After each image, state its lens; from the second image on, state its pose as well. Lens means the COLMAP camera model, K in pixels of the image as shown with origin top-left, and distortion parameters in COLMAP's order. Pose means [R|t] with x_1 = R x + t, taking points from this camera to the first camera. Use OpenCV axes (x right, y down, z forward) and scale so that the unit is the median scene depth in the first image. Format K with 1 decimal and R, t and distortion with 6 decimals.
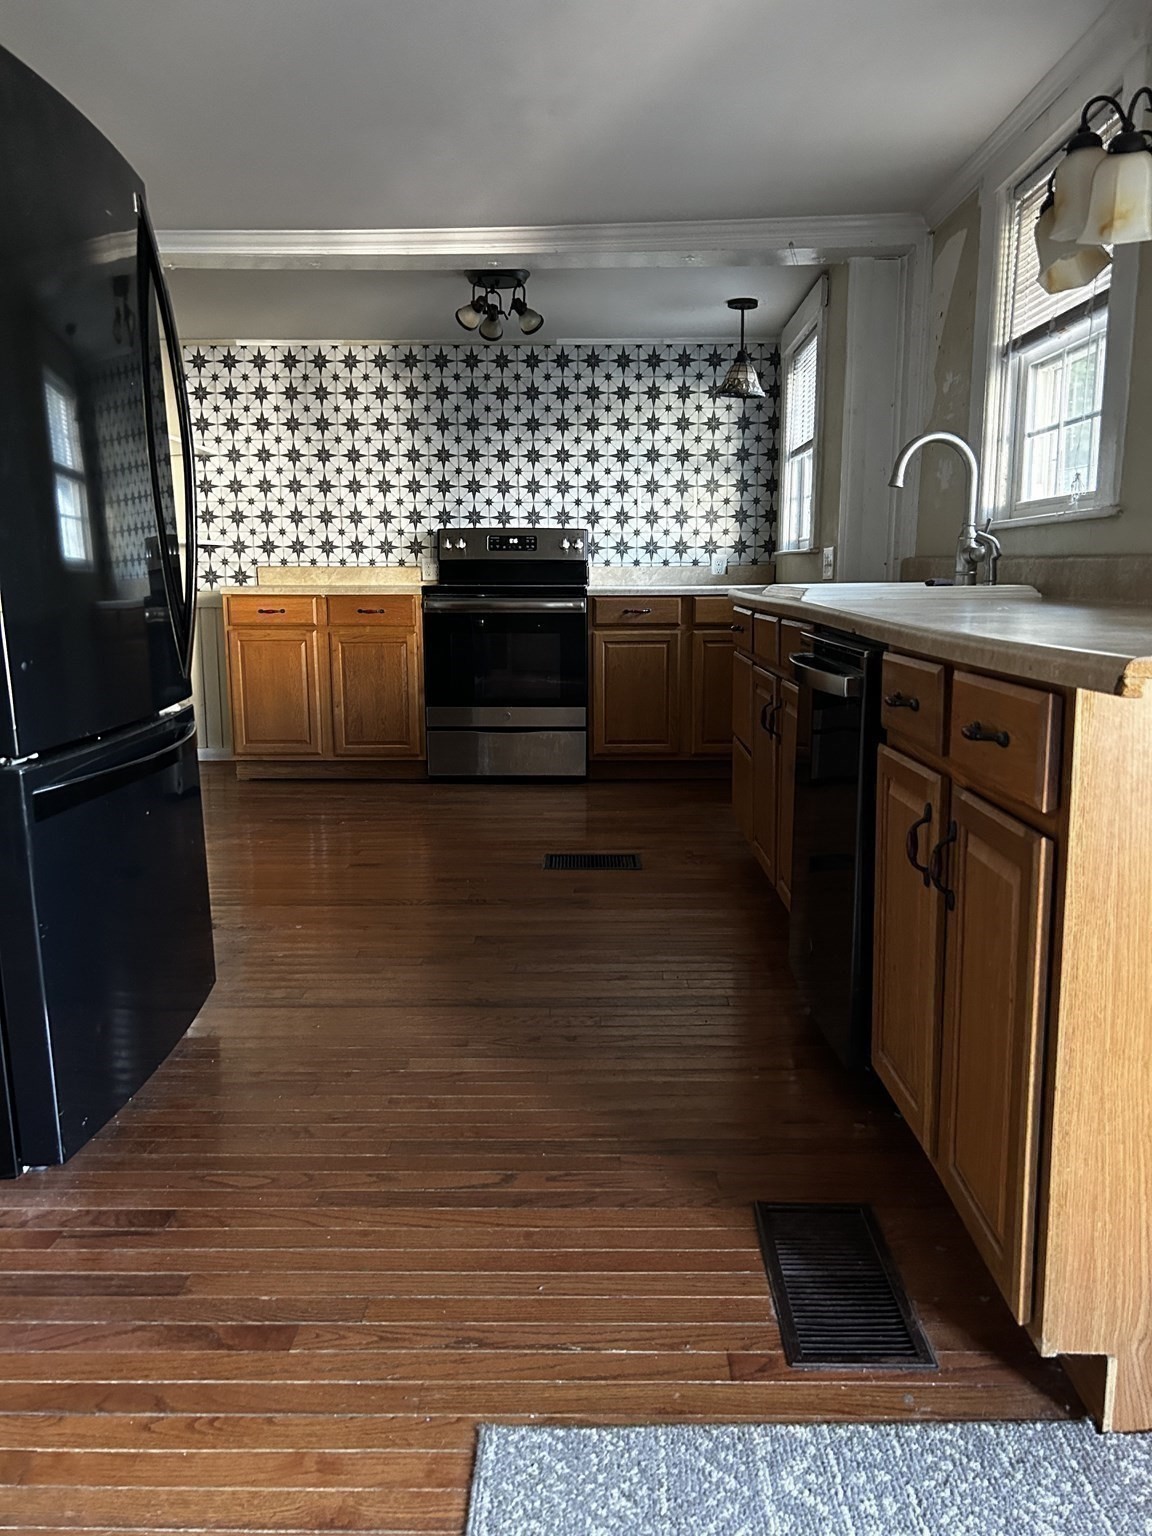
lens RADIAL K [[1159.8, 0, 582.3], [0, 1159.8, 768.8], [0, 0, 1]] dist [0.049472, -0.059362]
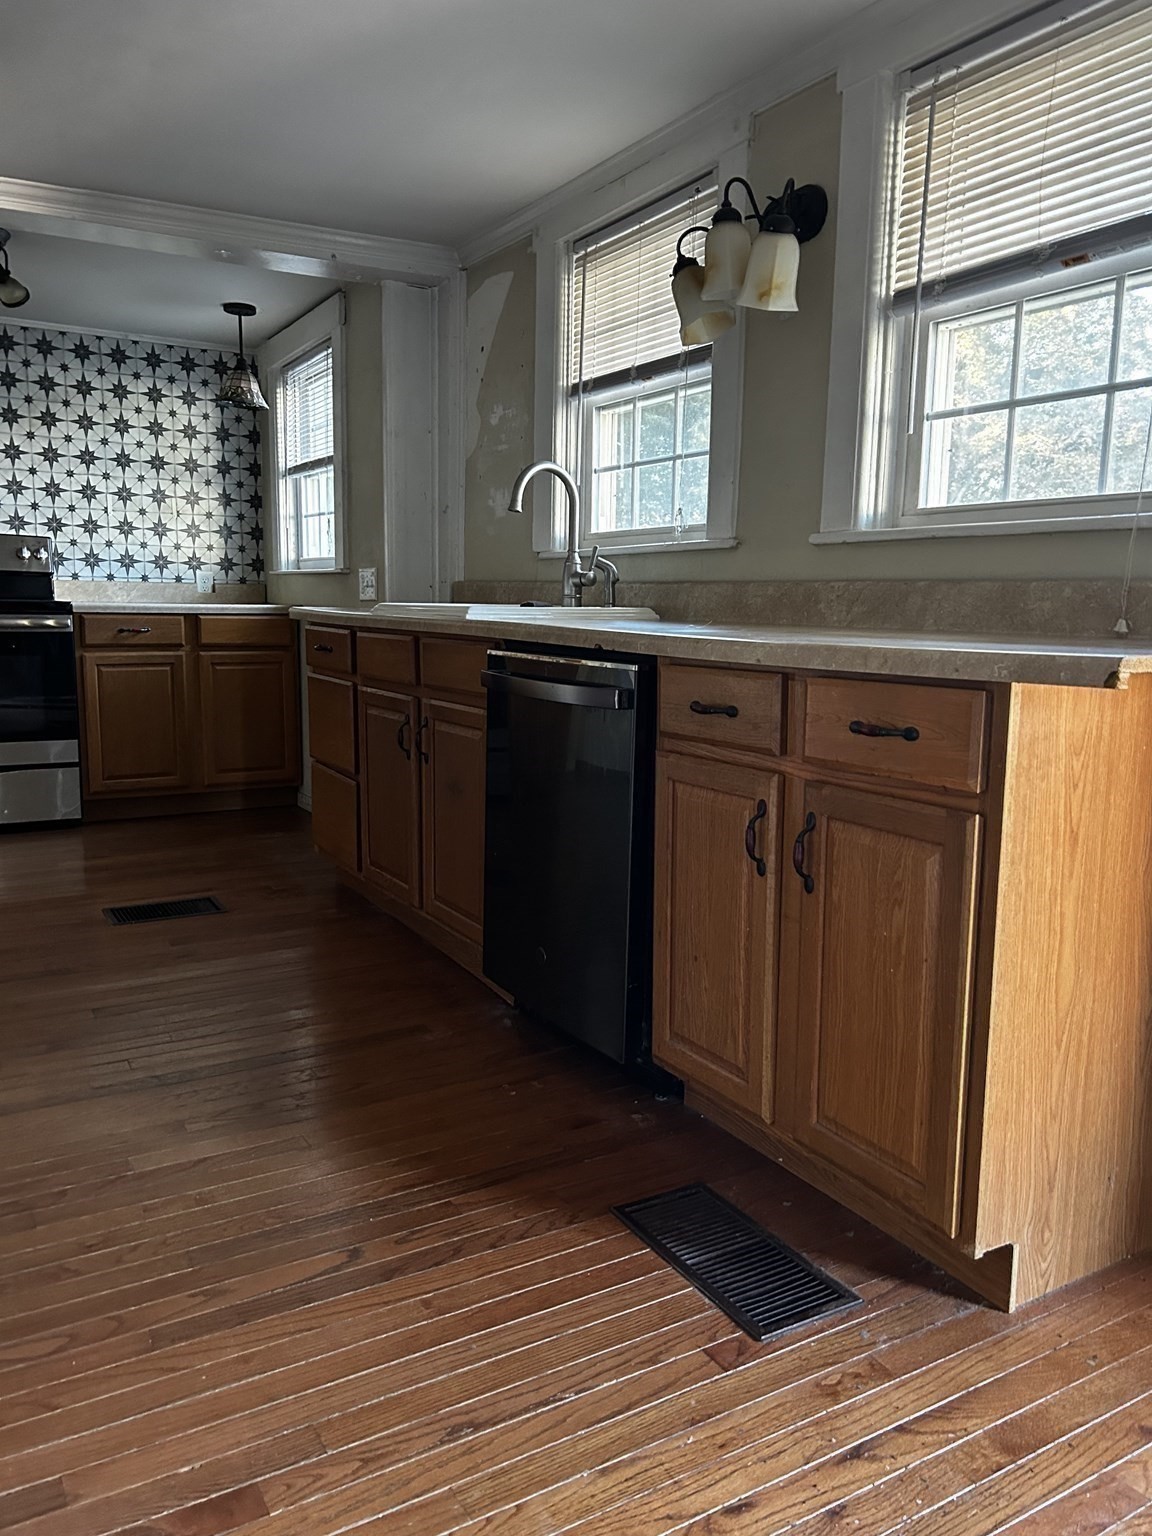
lens RADIAL K [[1159.8, 0, 575.7], [0, 1159.8, 783.7], [0, 0, 1]] dist [0.049472, -0.059362]
pose [[0.856293, -0.064315, 0.512470, -0.128418], [0.068948, 0.997570, 0.009989, -0.002691], [-0.511867, 0.026780, 0.858647, 0.047088]]
